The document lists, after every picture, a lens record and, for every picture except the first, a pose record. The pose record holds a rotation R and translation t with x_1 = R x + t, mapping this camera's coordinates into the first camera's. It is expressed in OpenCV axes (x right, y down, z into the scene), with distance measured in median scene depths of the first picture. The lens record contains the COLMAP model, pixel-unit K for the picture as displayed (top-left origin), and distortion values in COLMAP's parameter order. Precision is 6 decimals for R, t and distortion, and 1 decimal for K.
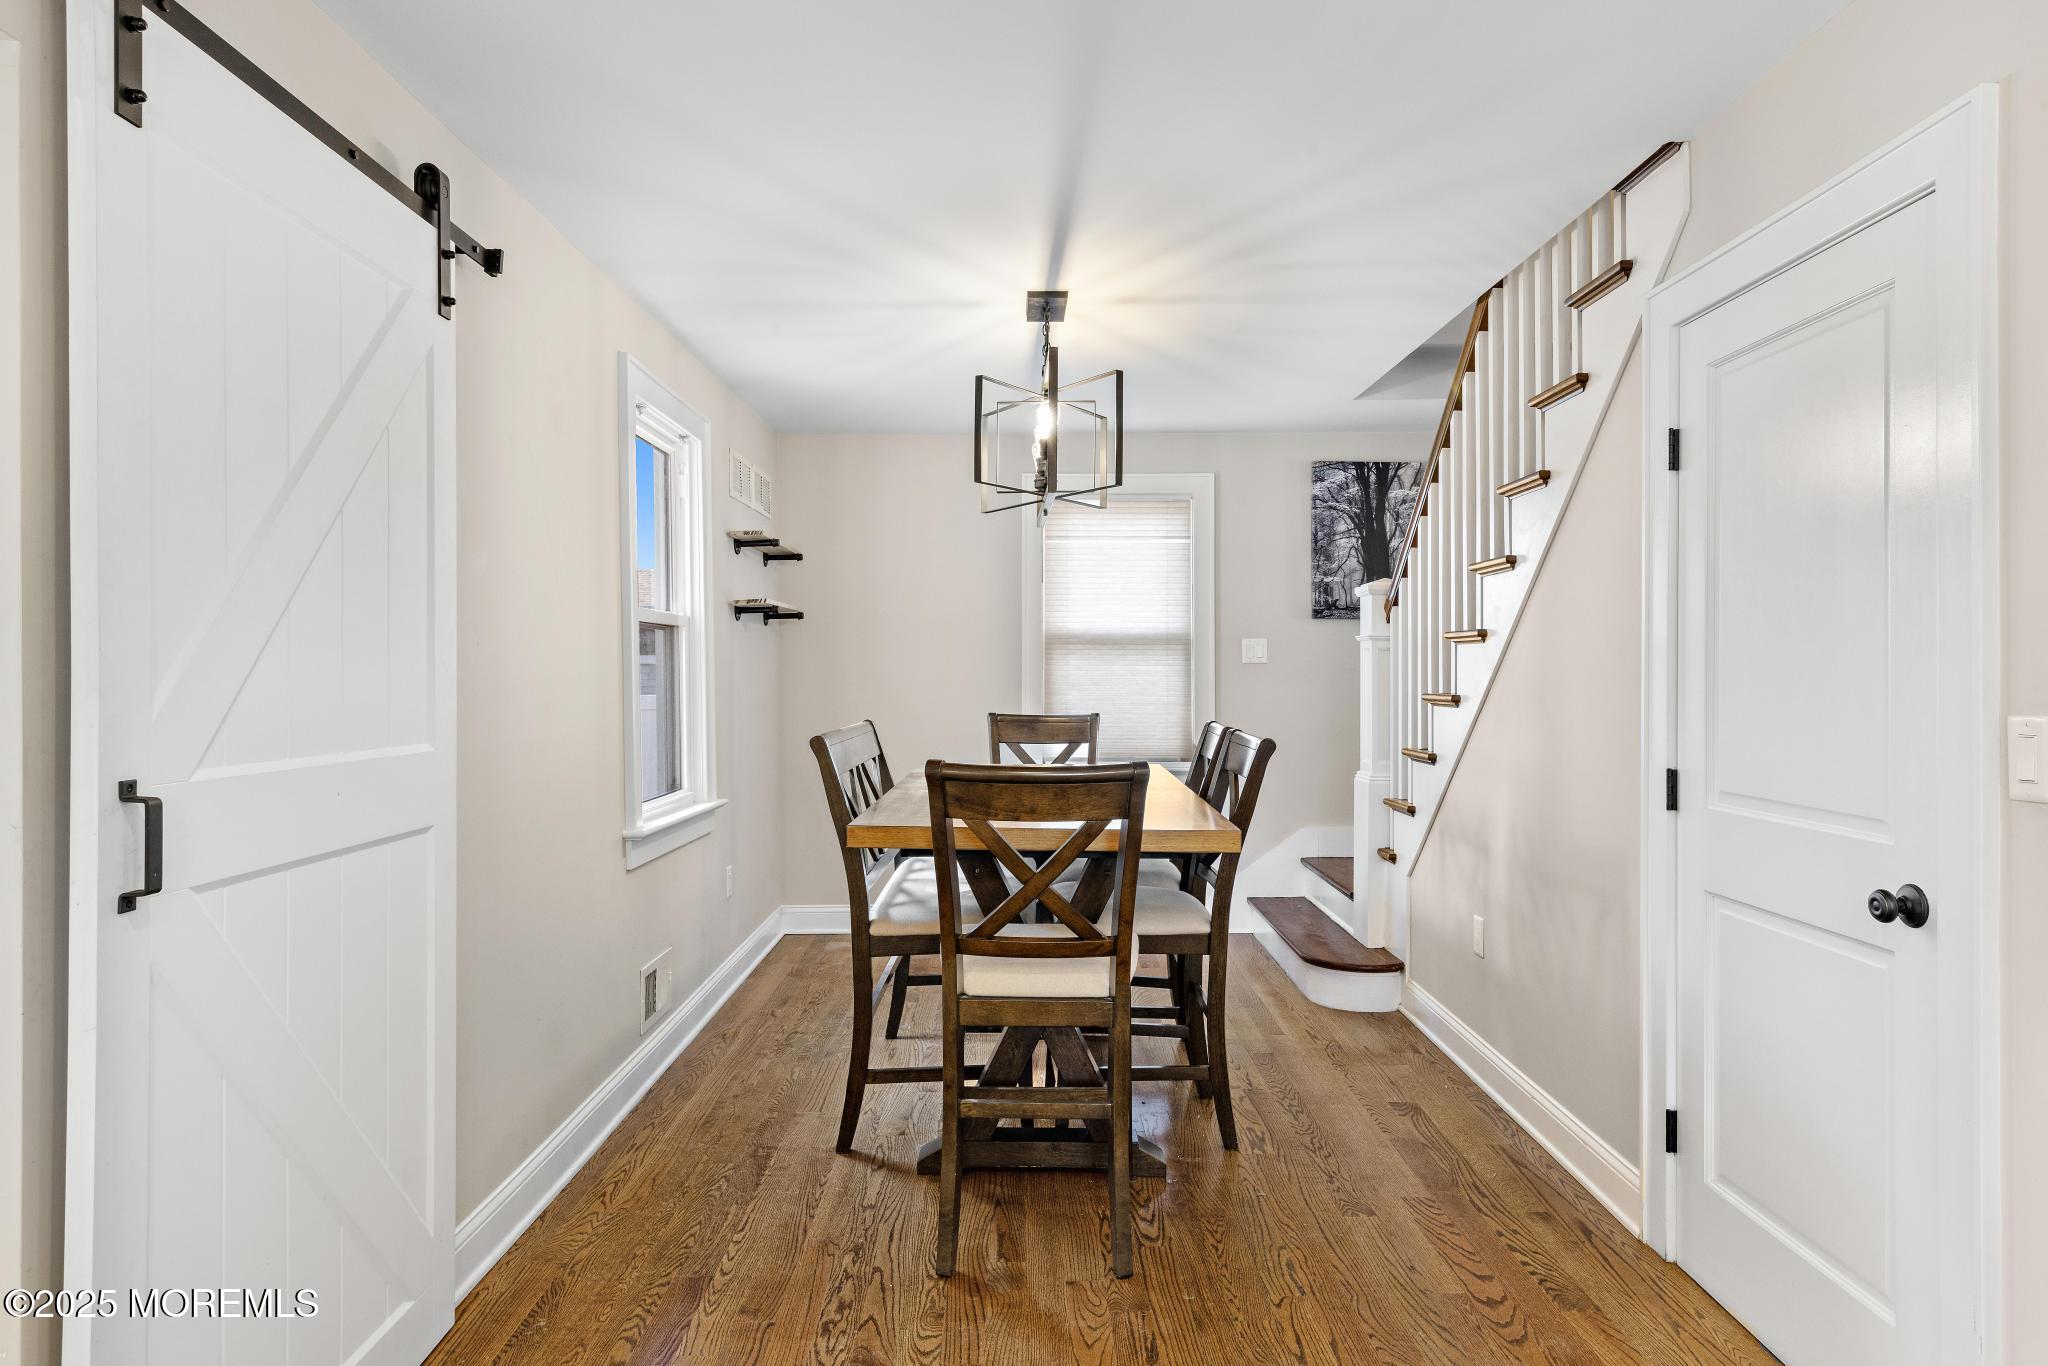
lens RADIAL K [[1186.5, 0, 1045.9], [0, 1186.5, 665.5], [0, 0, 1]] dist [0.000456, 0.000037]
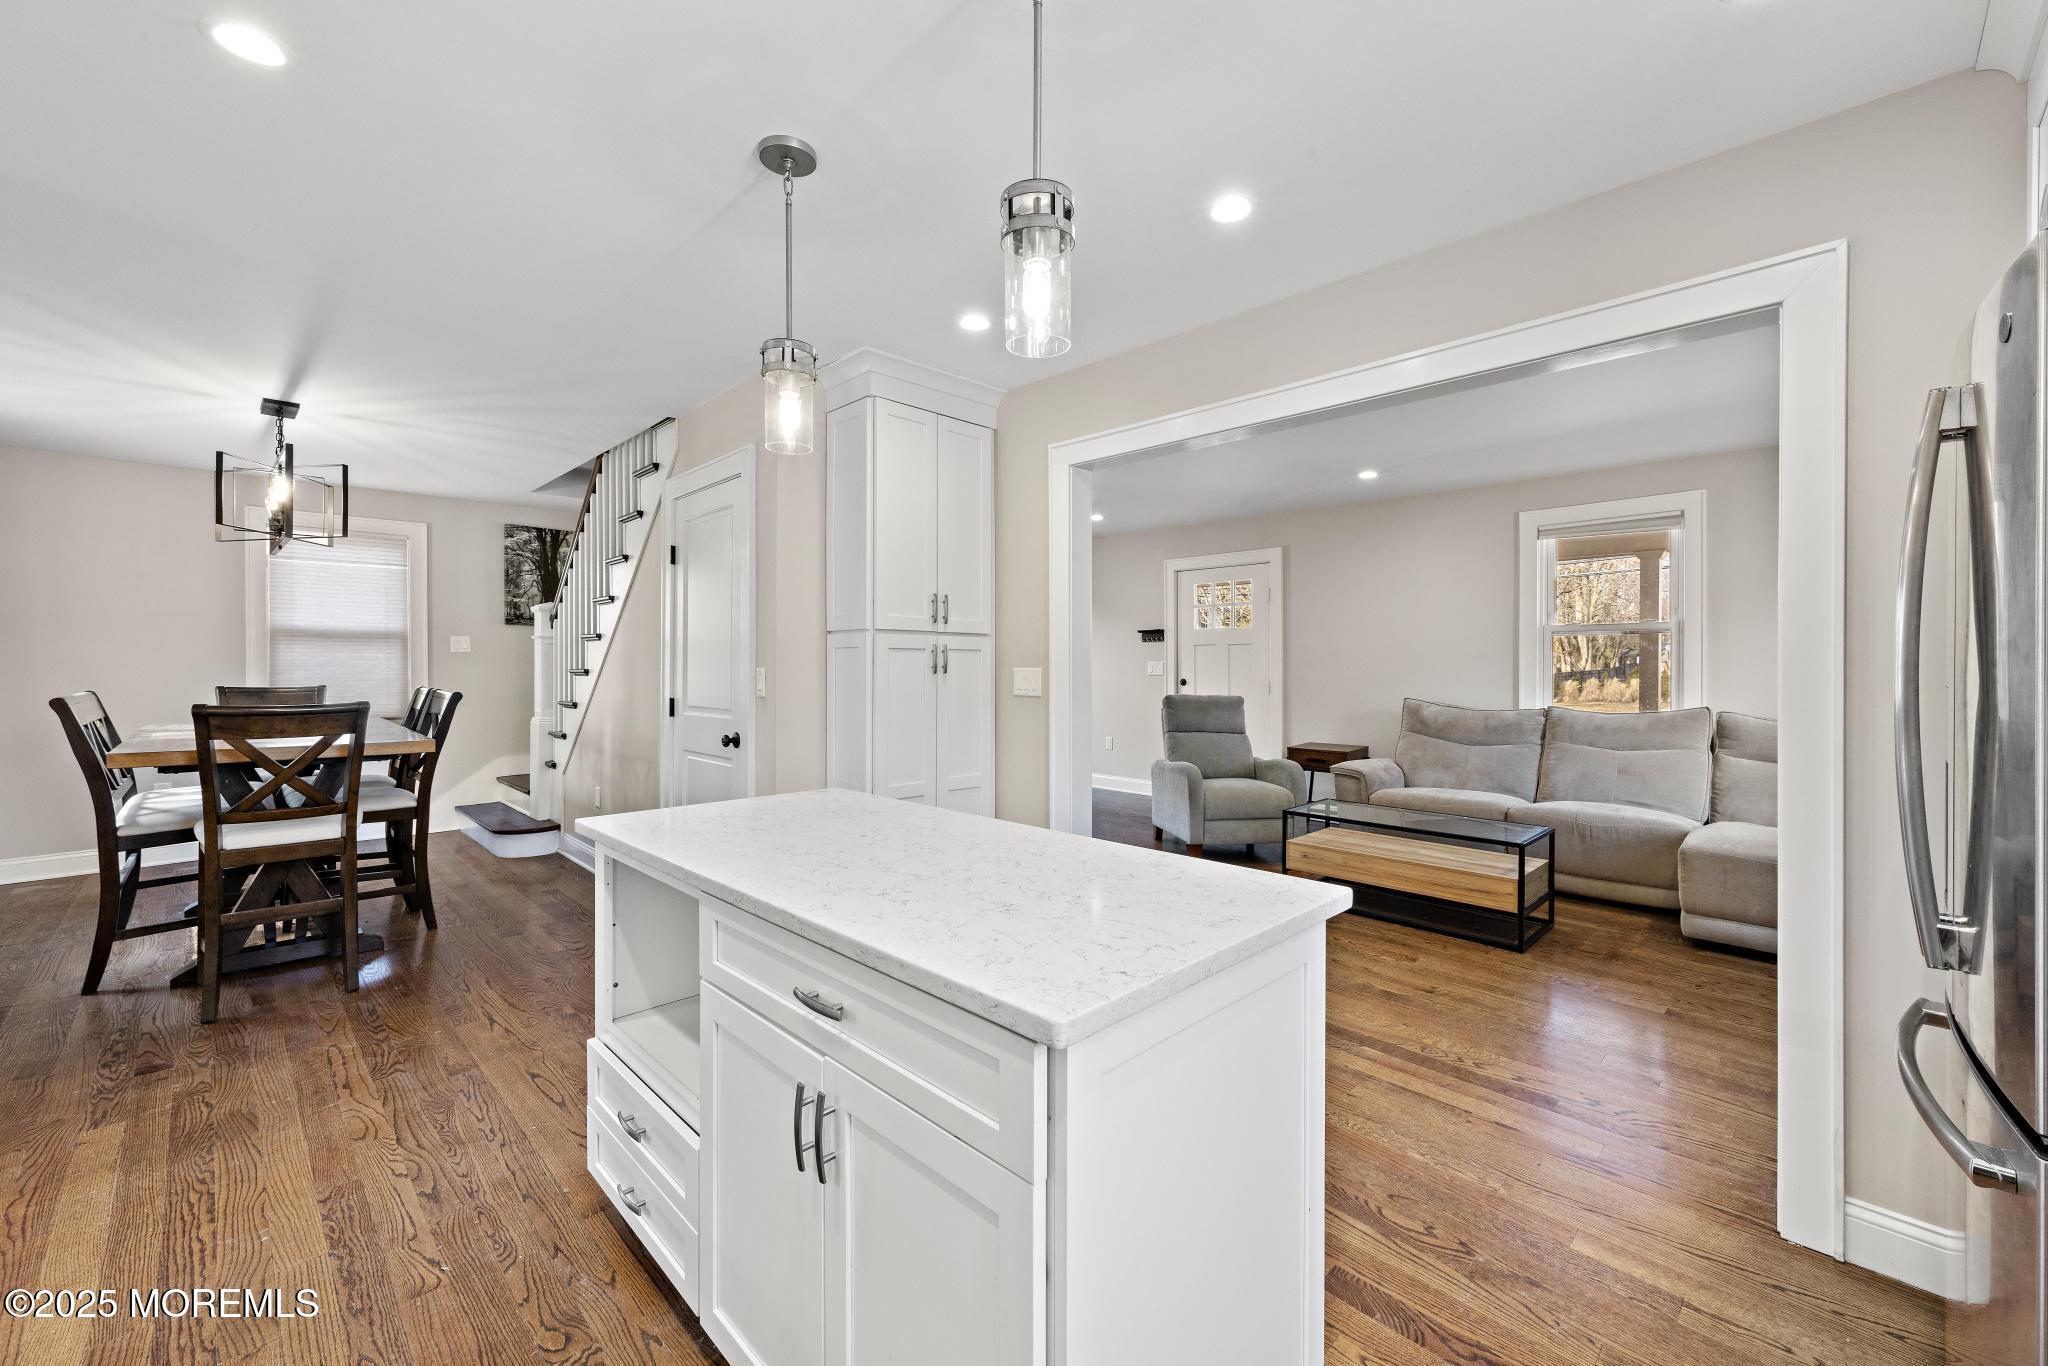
lens RADIAL K [[808.5, 0, 1029.5], [0, 808.5, 669.8], [0, 0, 1]] dist [0.001285, 0.000567]
pose [[0.719250, -0.004156, 0.694739, -0.025747], [-0.003504, 0.999948, 0.009610, 0.009952], [-0.694743, -0.009346, 0.719198, -0.322022]]
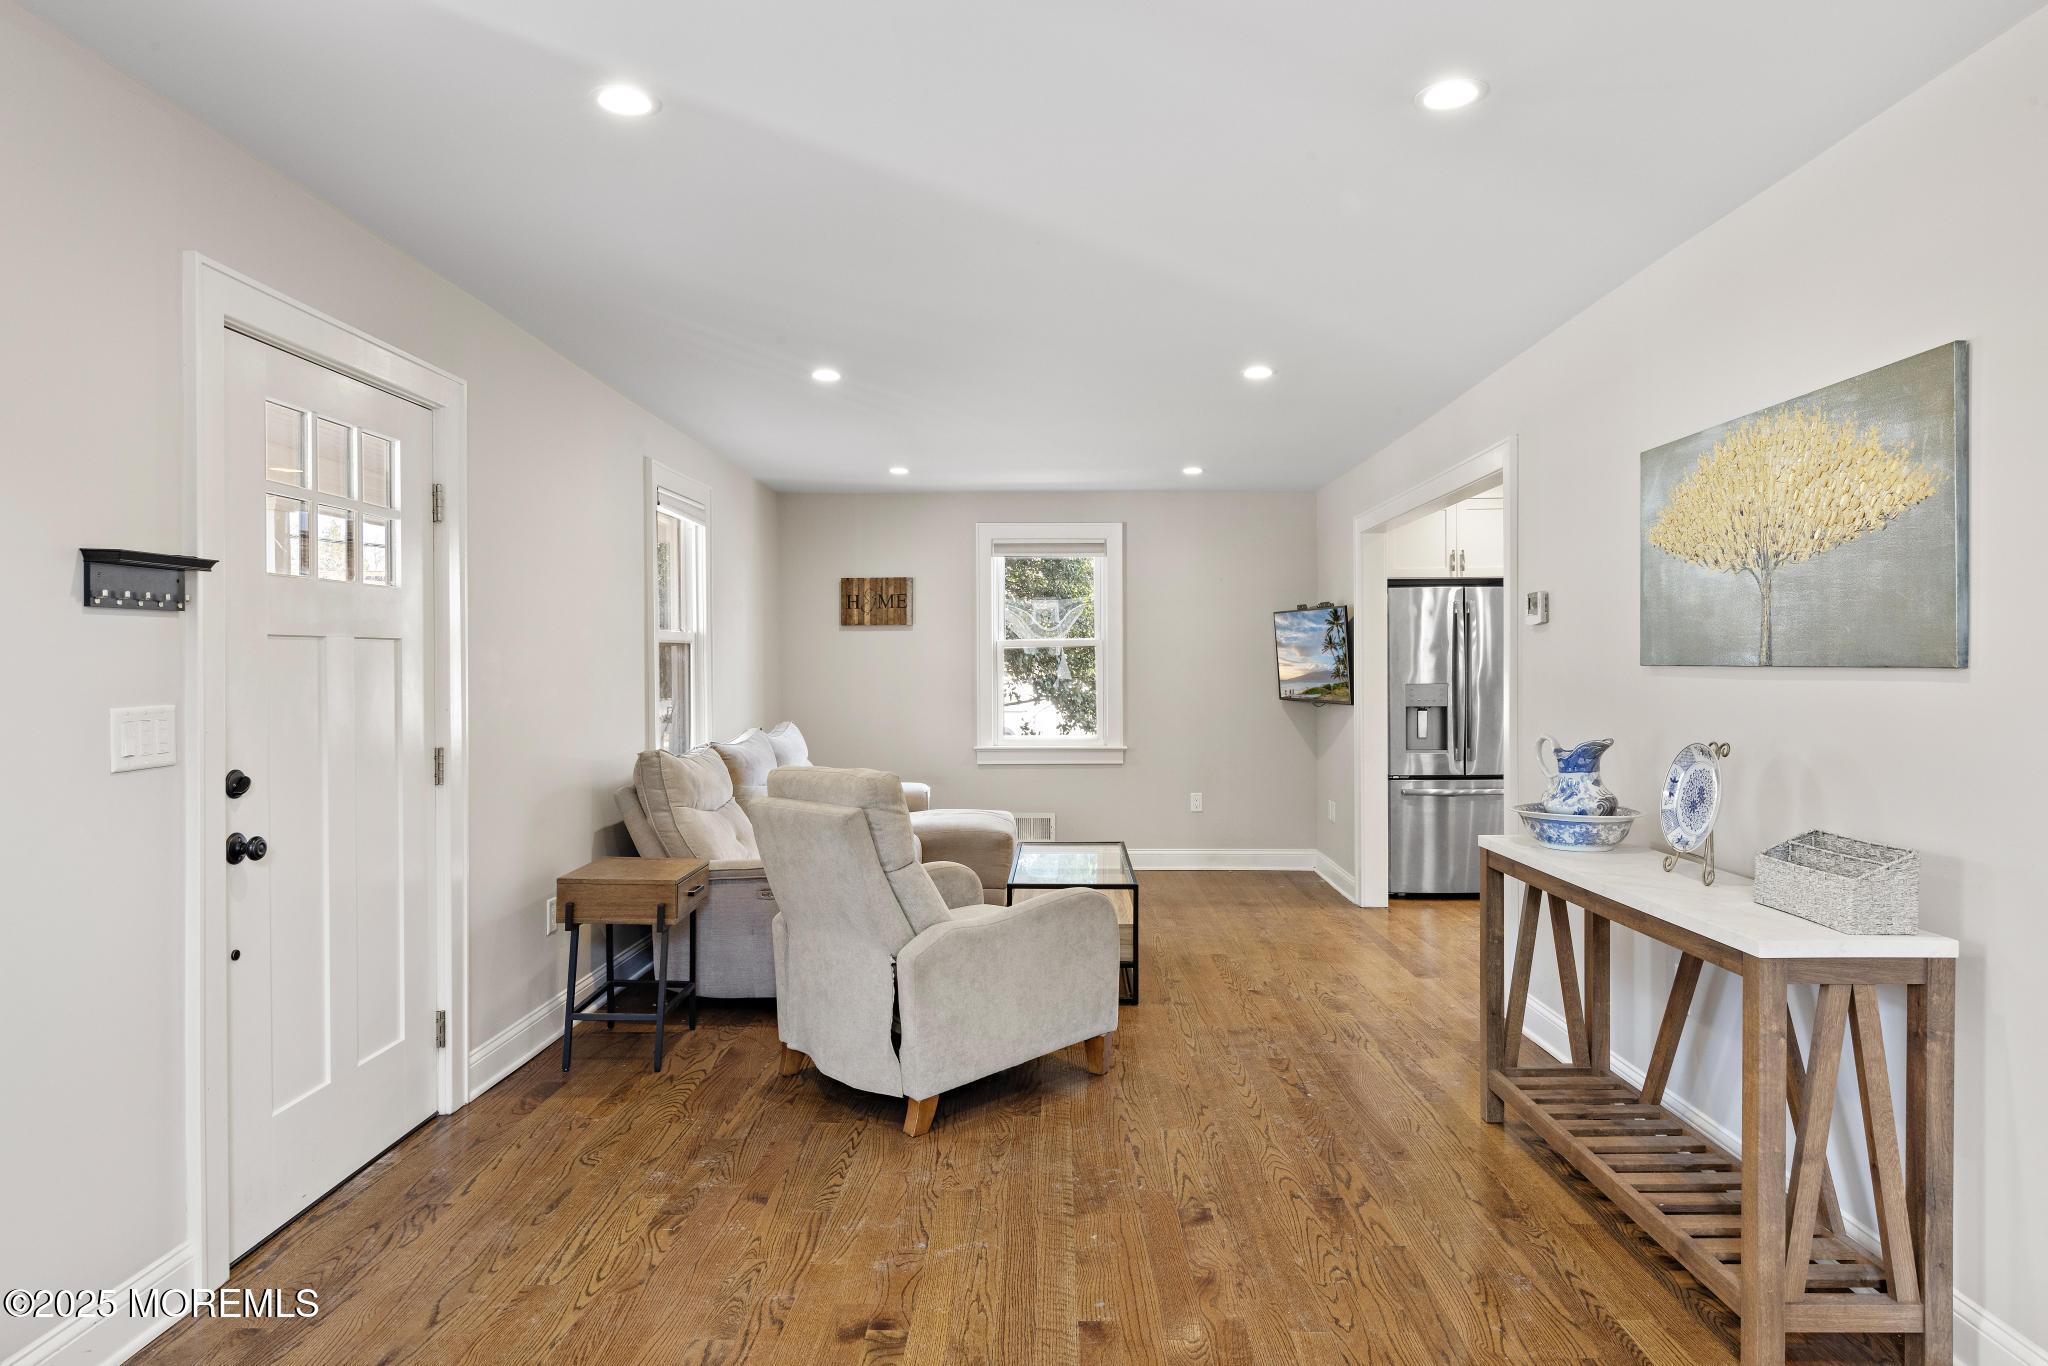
lens RADIAL K [[1219.4, 0, 1033.6], [0, 1219.4, 676.9], [0, 0, 1]] dist [0.008944, -0.001023]
pose [[-0.999582, 0.005417, 0.028416, 0.900915], [0.005675, 0.999943, 0.009011, -0.006849], [-0.028366, 0.009168, -0.999556, 1.200013]]
